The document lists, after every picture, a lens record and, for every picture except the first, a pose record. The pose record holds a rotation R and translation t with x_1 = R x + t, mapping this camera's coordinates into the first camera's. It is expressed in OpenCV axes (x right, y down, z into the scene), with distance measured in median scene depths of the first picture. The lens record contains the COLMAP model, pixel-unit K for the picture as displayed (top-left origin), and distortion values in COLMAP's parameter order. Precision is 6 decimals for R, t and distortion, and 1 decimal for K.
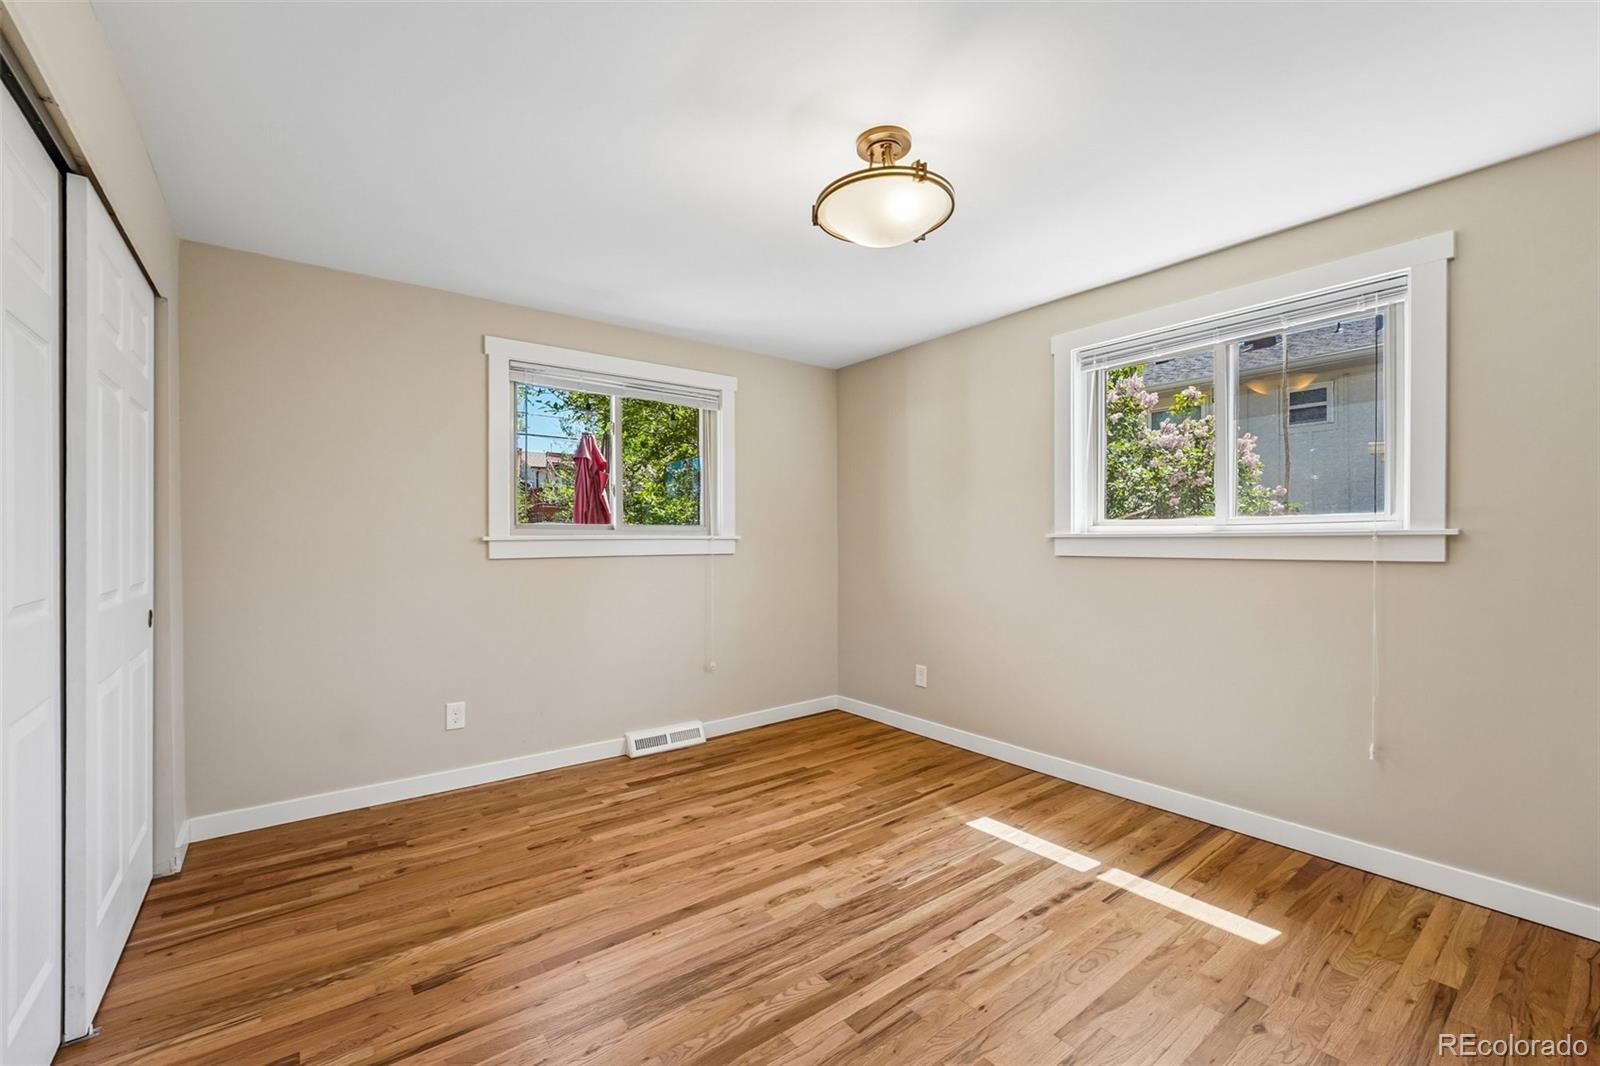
lens RADIAL K [[656.0, 0, 799.6], [0, 656.0, 535.3], [0, 0, 1]] dist [-0.028145, 0.003951]
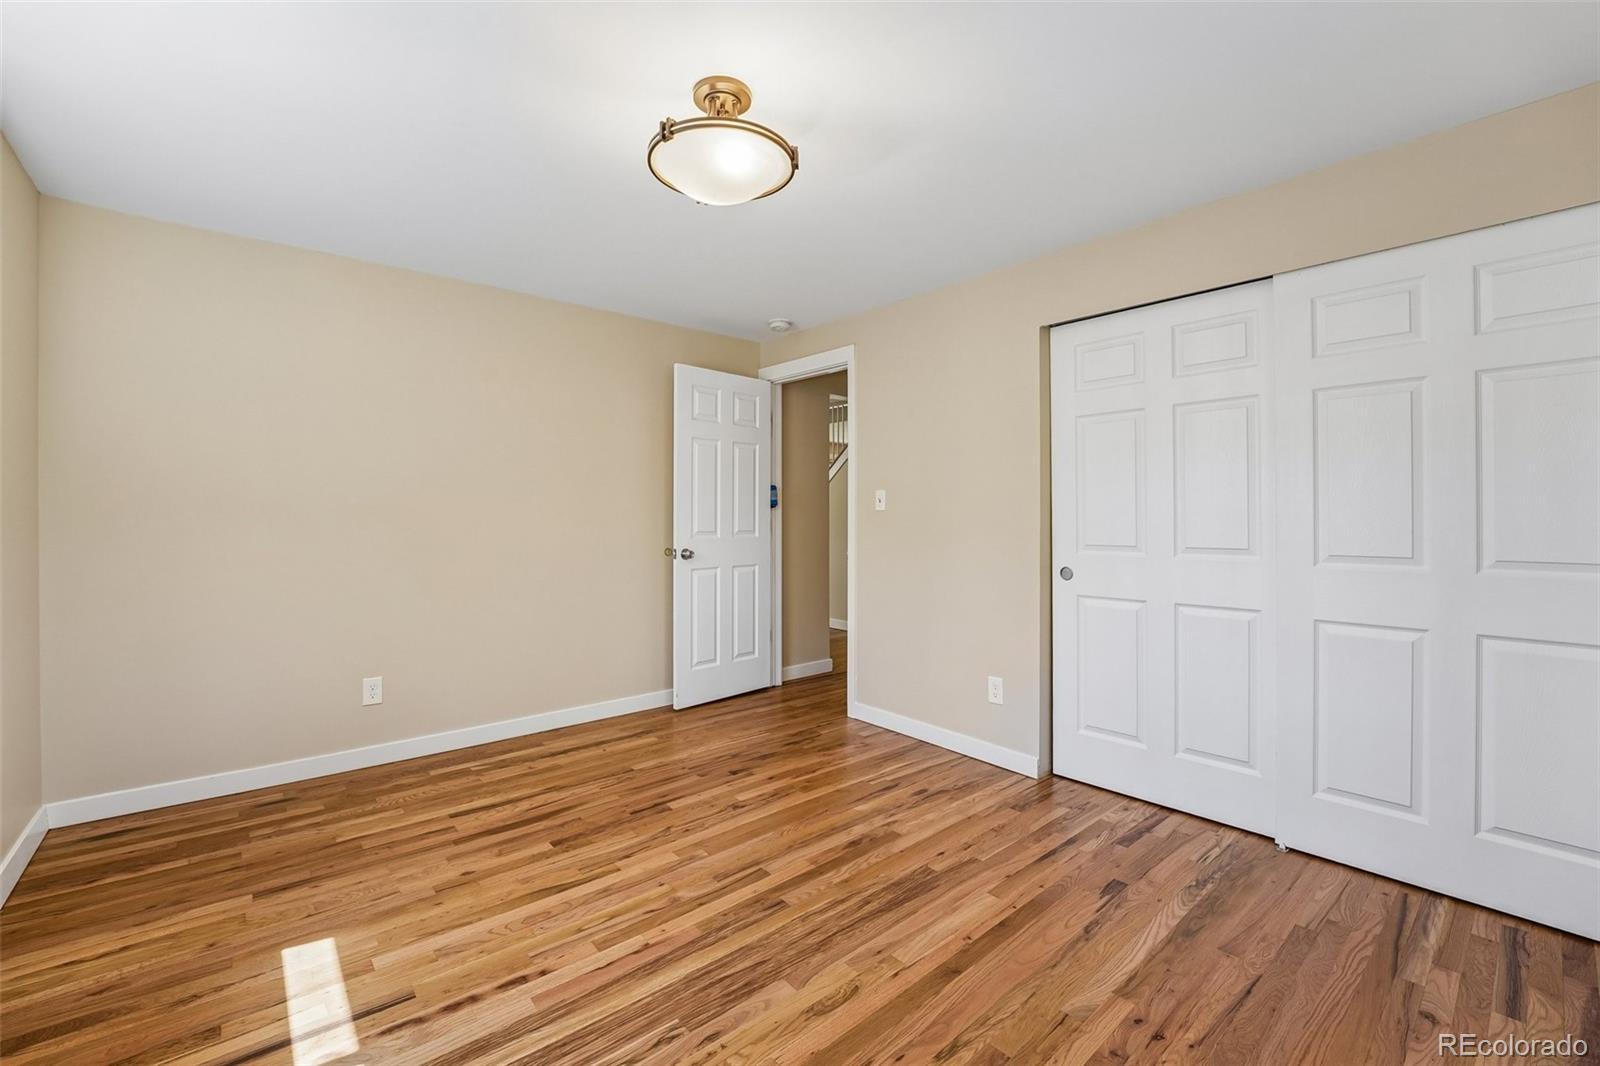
lens RADIAL K [[656.0, 0, 799.0], [0, 656.0, 525.0], [0, 0, 1]] dist [-0.028145, 0.003951]
pose [[-0.998420, 0.000799, -0.056189, 0.071633], [0.000357, 0.999969, 0.007874, 0.015183], [0.056194, 0.007842, -0.998389, 1.940236]]
